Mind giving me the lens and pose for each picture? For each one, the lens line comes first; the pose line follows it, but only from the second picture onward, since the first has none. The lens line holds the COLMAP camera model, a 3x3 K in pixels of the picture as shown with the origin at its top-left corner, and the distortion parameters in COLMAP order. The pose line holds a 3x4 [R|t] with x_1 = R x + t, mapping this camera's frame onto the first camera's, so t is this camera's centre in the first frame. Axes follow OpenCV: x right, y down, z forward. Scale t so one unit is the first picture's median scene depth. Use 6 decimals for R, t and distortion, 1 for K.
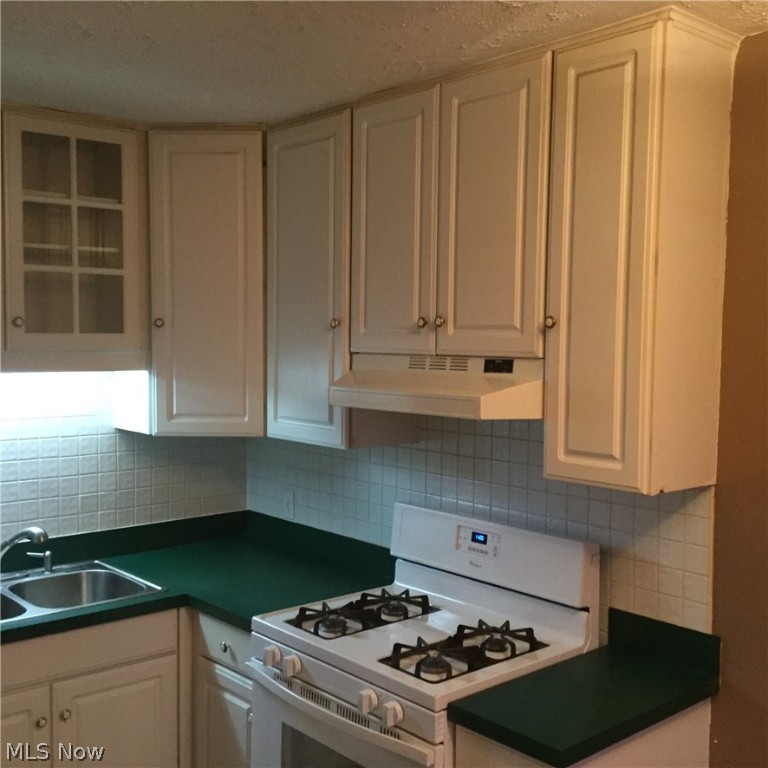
lens RADIAL K [[918.5, 0, 383.2], [0, 918.5, 391.3], [0, 0, 1]] dist [0.135270, -0.290176]
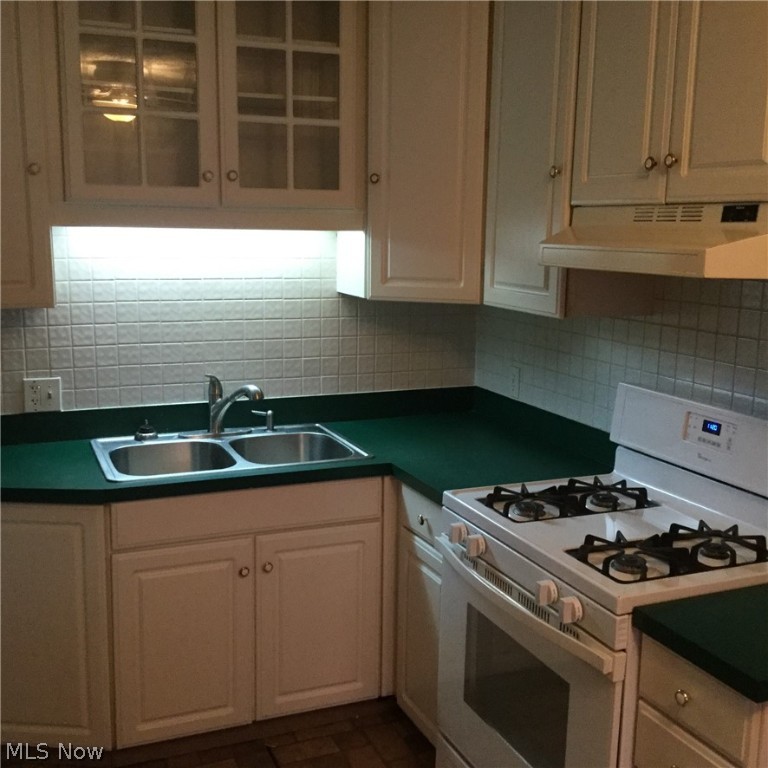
lens RADIAL K [[918.5, 0, 383.2], [0, 918.5, 391.3], [0, 0, 1]] dist [0.135270, -0.290176]
pose [[0.947800, 0.060446, -0.313083, 0.080380], [-0.023551, 0.992457, 0.120314, 0.030179], [0.317994, -0.106660, 0.942074, 0.104854]]
